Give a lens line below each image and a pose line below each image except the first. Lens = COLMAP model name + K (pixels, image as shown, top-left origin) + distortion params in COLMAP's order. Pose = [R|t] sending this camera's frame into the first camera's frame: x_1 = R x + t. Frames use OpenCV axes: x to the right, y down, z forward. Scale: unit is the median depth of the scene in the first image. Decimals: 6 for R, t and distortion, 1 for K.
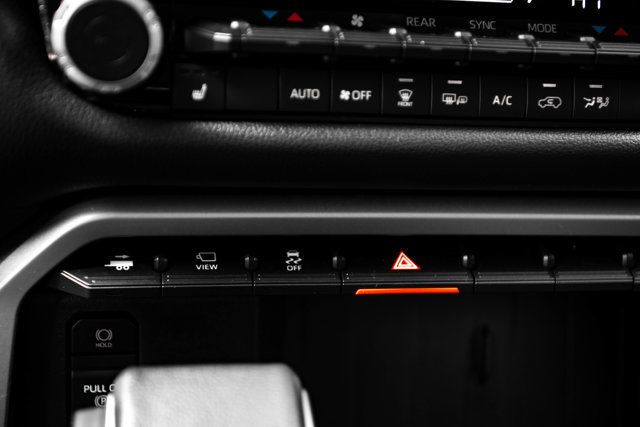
lens RADIAL K [[916.8, 0, 324.5], [0, 916.8, 211.0], [0, 0, 1]] dist [0.001668, 0.000000]
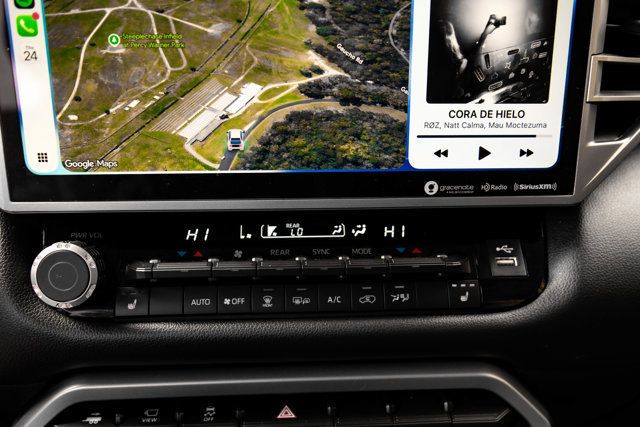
lens RADIAL K [[574.7, 0, 329.3], [0, 574.7, 230.8], [0, 0, 1]] dist [-0.001352, 0.001232]
pose [[0.990326, -0.066040, -0.122035, 0.306122], [0.034355, 0.968794, -0.245476, 0.001815], [0.134438, 0.238909, 0.961691, 0.058043]]
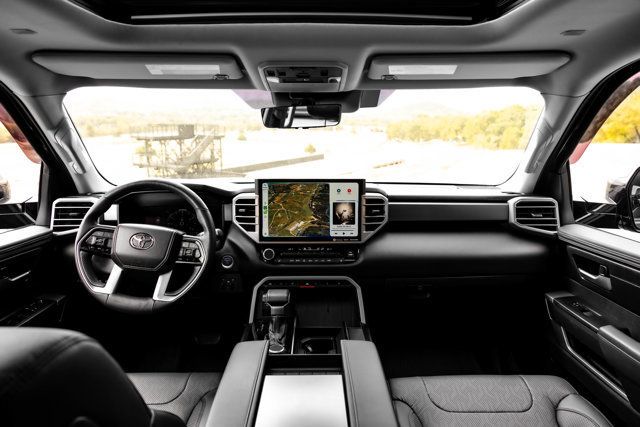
lens RADIAL K [[439.8, 0, 319.3], [0, 439.8, 209.6], [0, 0, 1]] dist [-0.008864, 0.005212]
pose [[0.984134, -0.083512, -0.156544, 0.860249], [0.011828, 0.911218, -0.411754, 1.066334], [0.177032, 0.403369, 0.897749, -2.658751]]
